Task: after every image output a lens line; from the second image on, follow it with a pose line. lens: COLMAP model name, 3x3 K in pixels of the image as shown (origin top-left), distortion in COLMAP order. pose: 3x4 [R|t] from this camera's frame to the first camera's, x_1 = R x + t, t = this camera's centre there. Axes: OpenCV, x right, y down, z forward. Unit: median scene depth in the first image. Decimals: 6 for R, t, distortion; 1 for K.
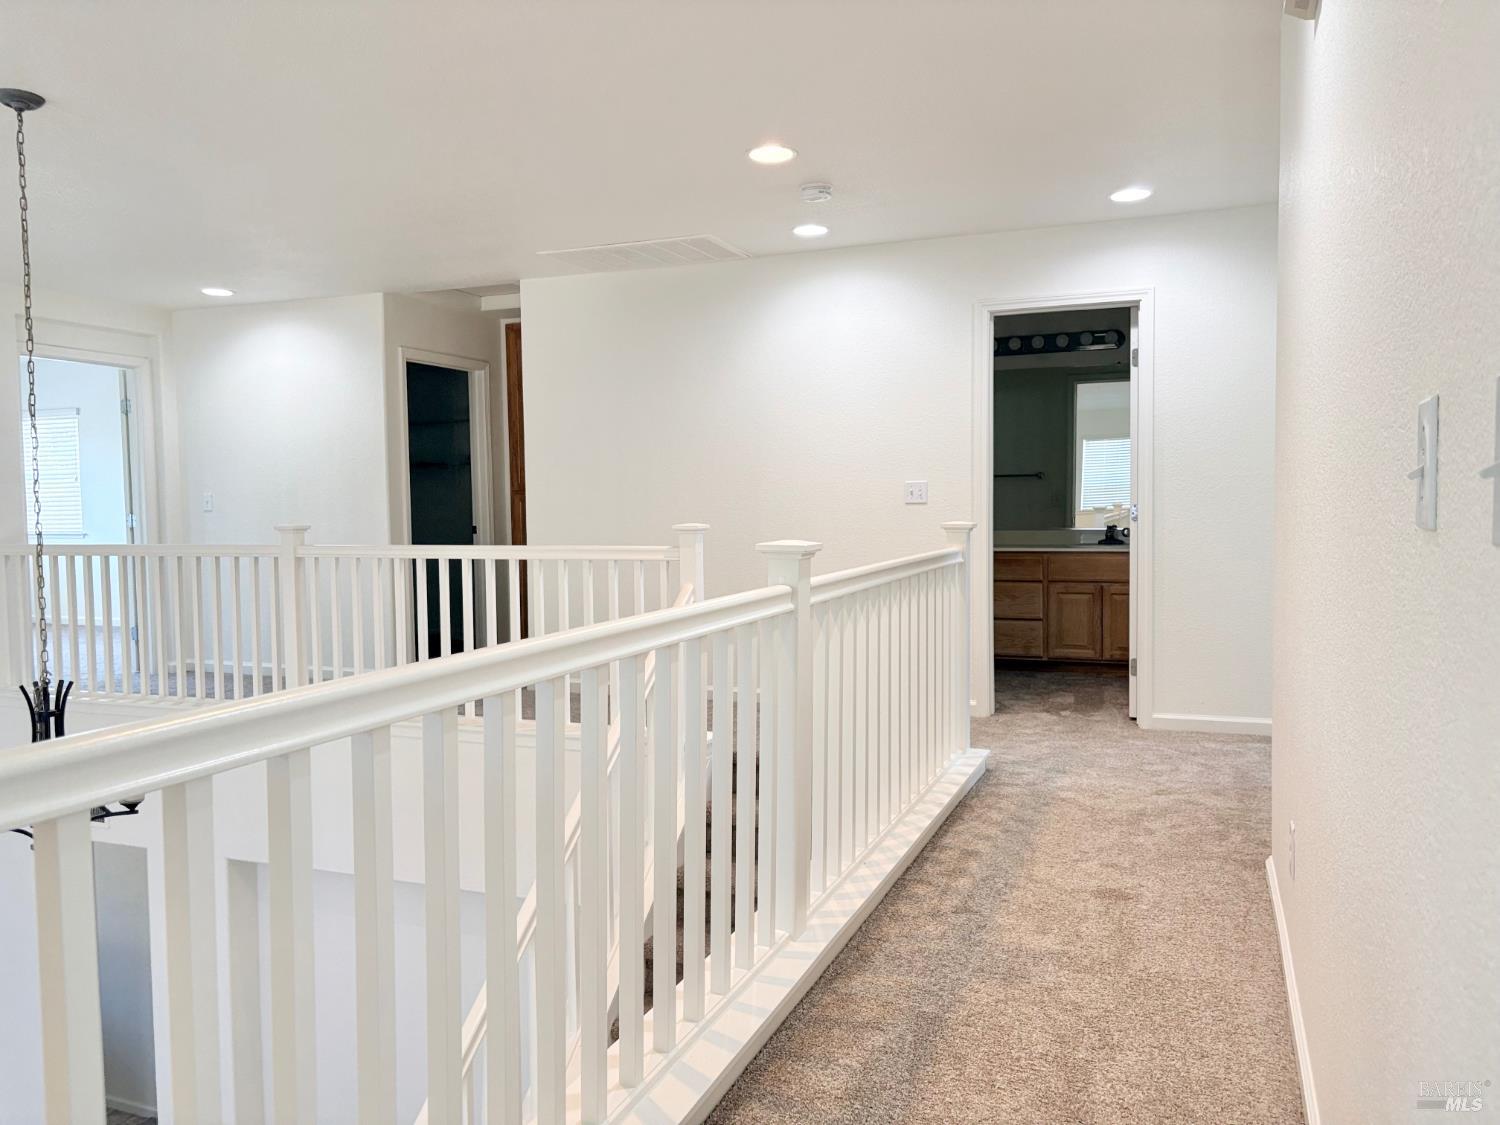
lens RADIAL K [[1132.9, 0, 750.9], [0, 1132.9, 548.4], [0, 0, 1]] dist [0.042860, -0.057886]
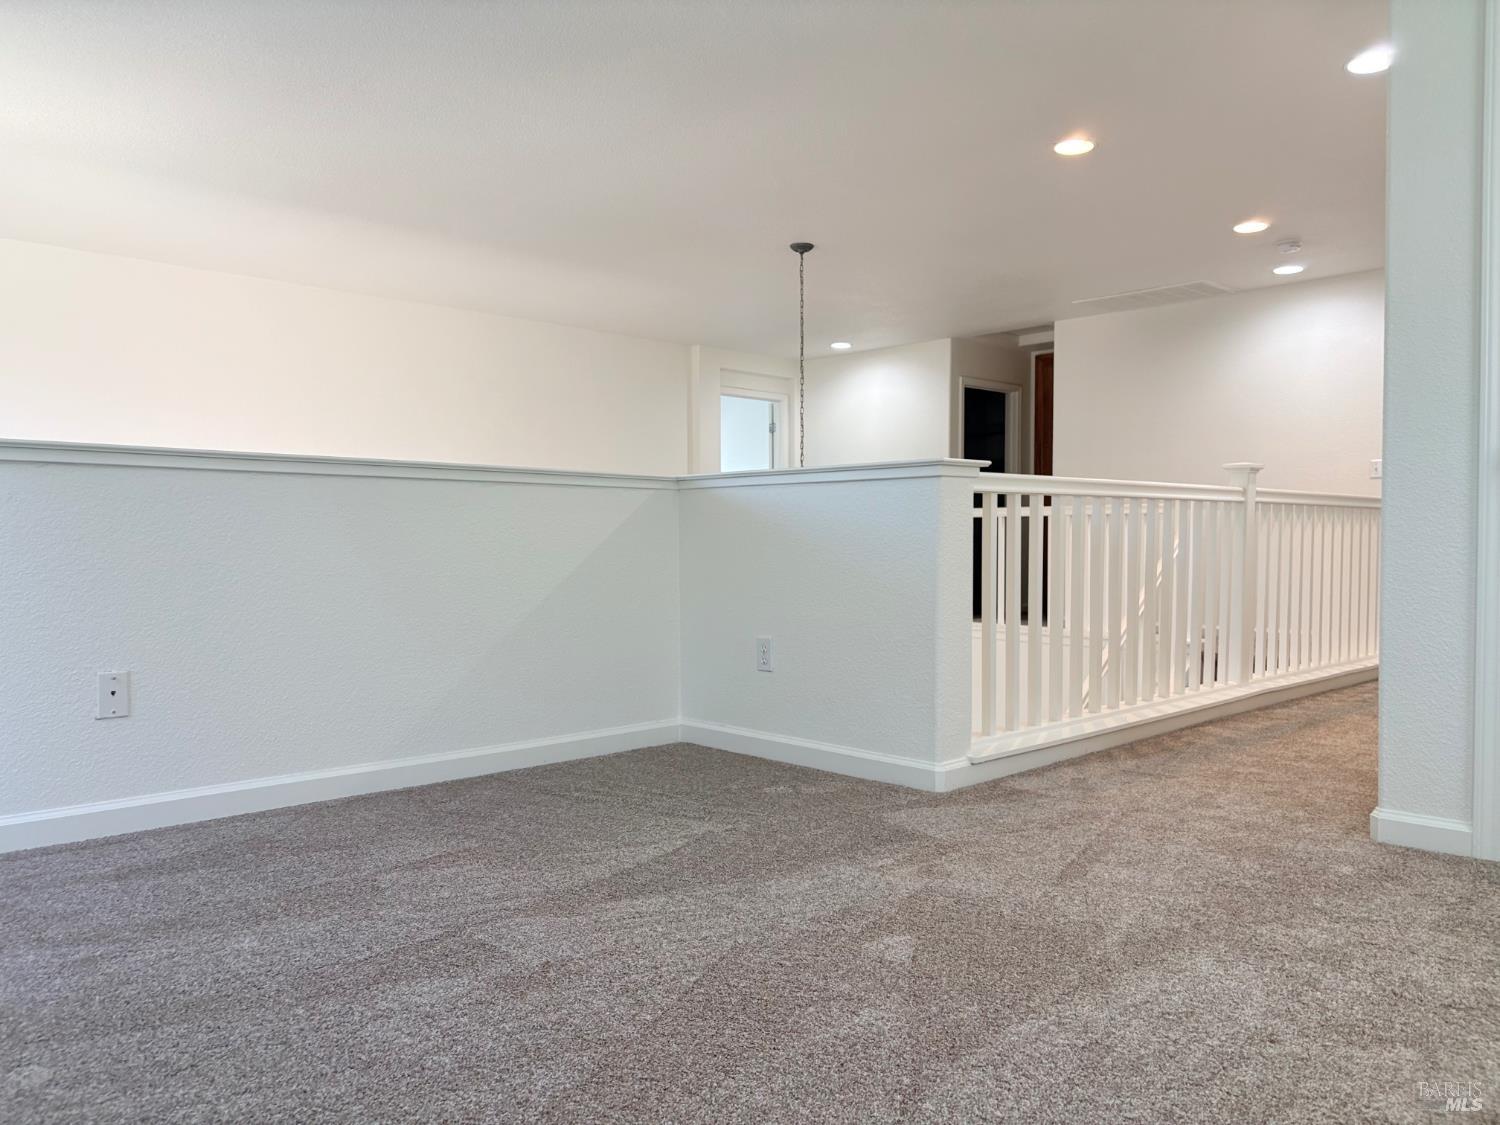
lens RADIAL K [[1132.9, 0, 743.5], [0, 1132.9, 577.9], [0, 0, 1]] dist [0.042860, -0.057886]
pose [[0.910889, 0.023625, -0.411974, 0.024059], [-0.025564, 0.999673, 0.000805, 0.074726], [0.411859, 0.009799, 0.911195, -0.371455]]
